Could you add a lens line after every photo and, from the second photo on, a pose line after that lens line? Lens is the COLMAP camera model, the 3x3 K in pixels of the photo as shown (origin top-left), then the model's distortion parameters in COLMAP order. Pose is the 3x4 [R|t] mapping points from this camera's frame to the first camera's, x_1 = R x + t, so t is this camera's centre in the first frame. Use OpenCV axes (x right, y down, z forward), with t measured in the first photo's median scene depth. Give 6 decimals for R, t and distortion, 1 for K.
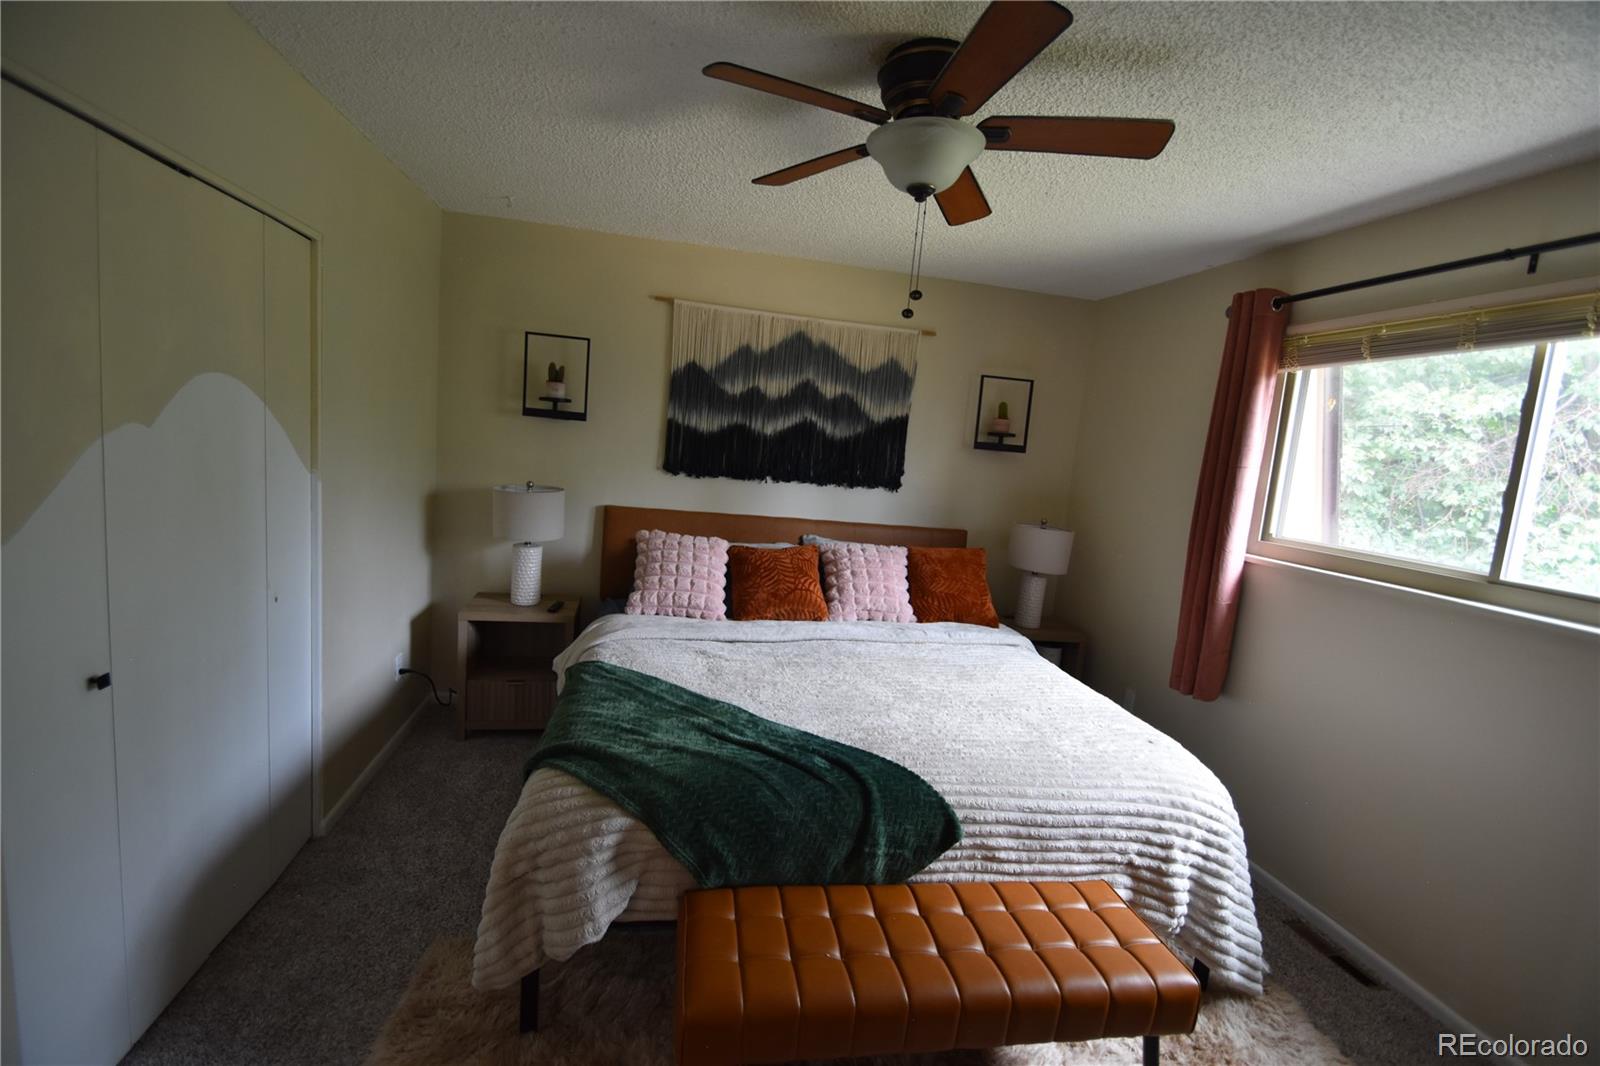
lens RADIAL K [[706.8, 0, 789.8], [0, 706.8, 534.7], [0, 0, 1]] dist [0.010133, -0.013914]
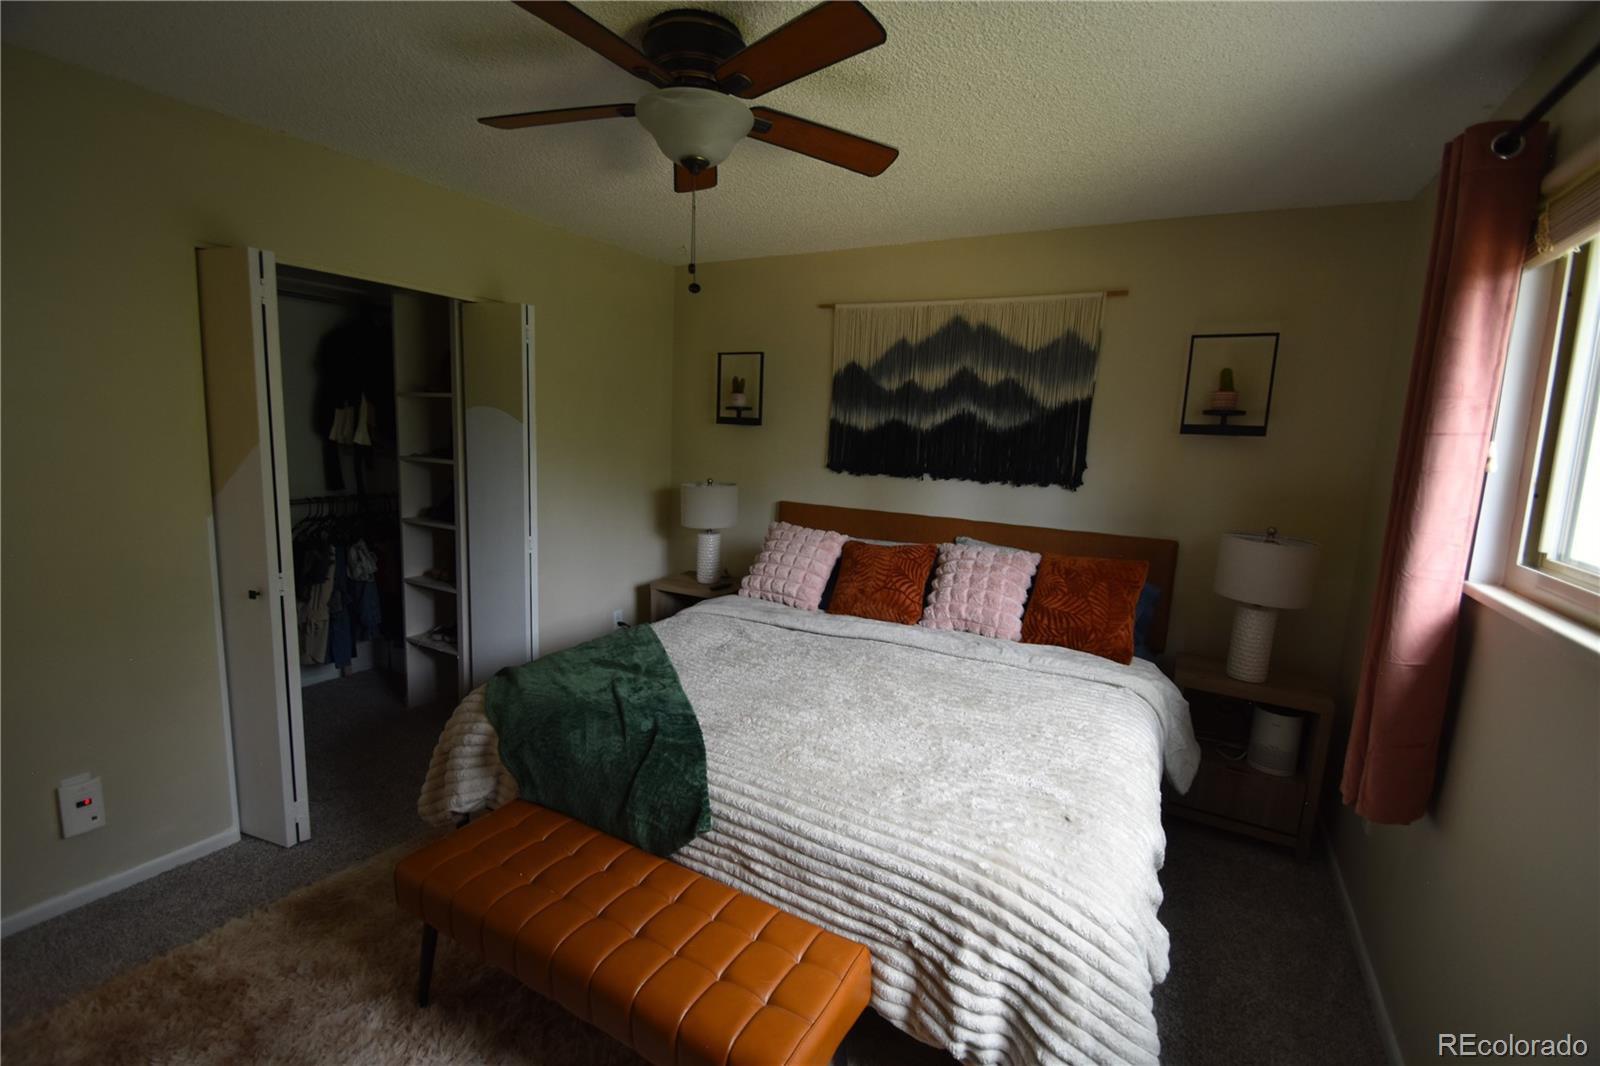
lens RADIAL K [[706.8, 0, 789.8], [0, 706.8, 534.7], [0, 0, 1]] dist [0.010133, -0.013914]
pose [[0.774089, 0.040574, -0.631775, 0.560356], [-0.057283, 0.998340, -0.006071, 0.020607], [0.630480, 0.040890, 0.775128, 0.197084]]
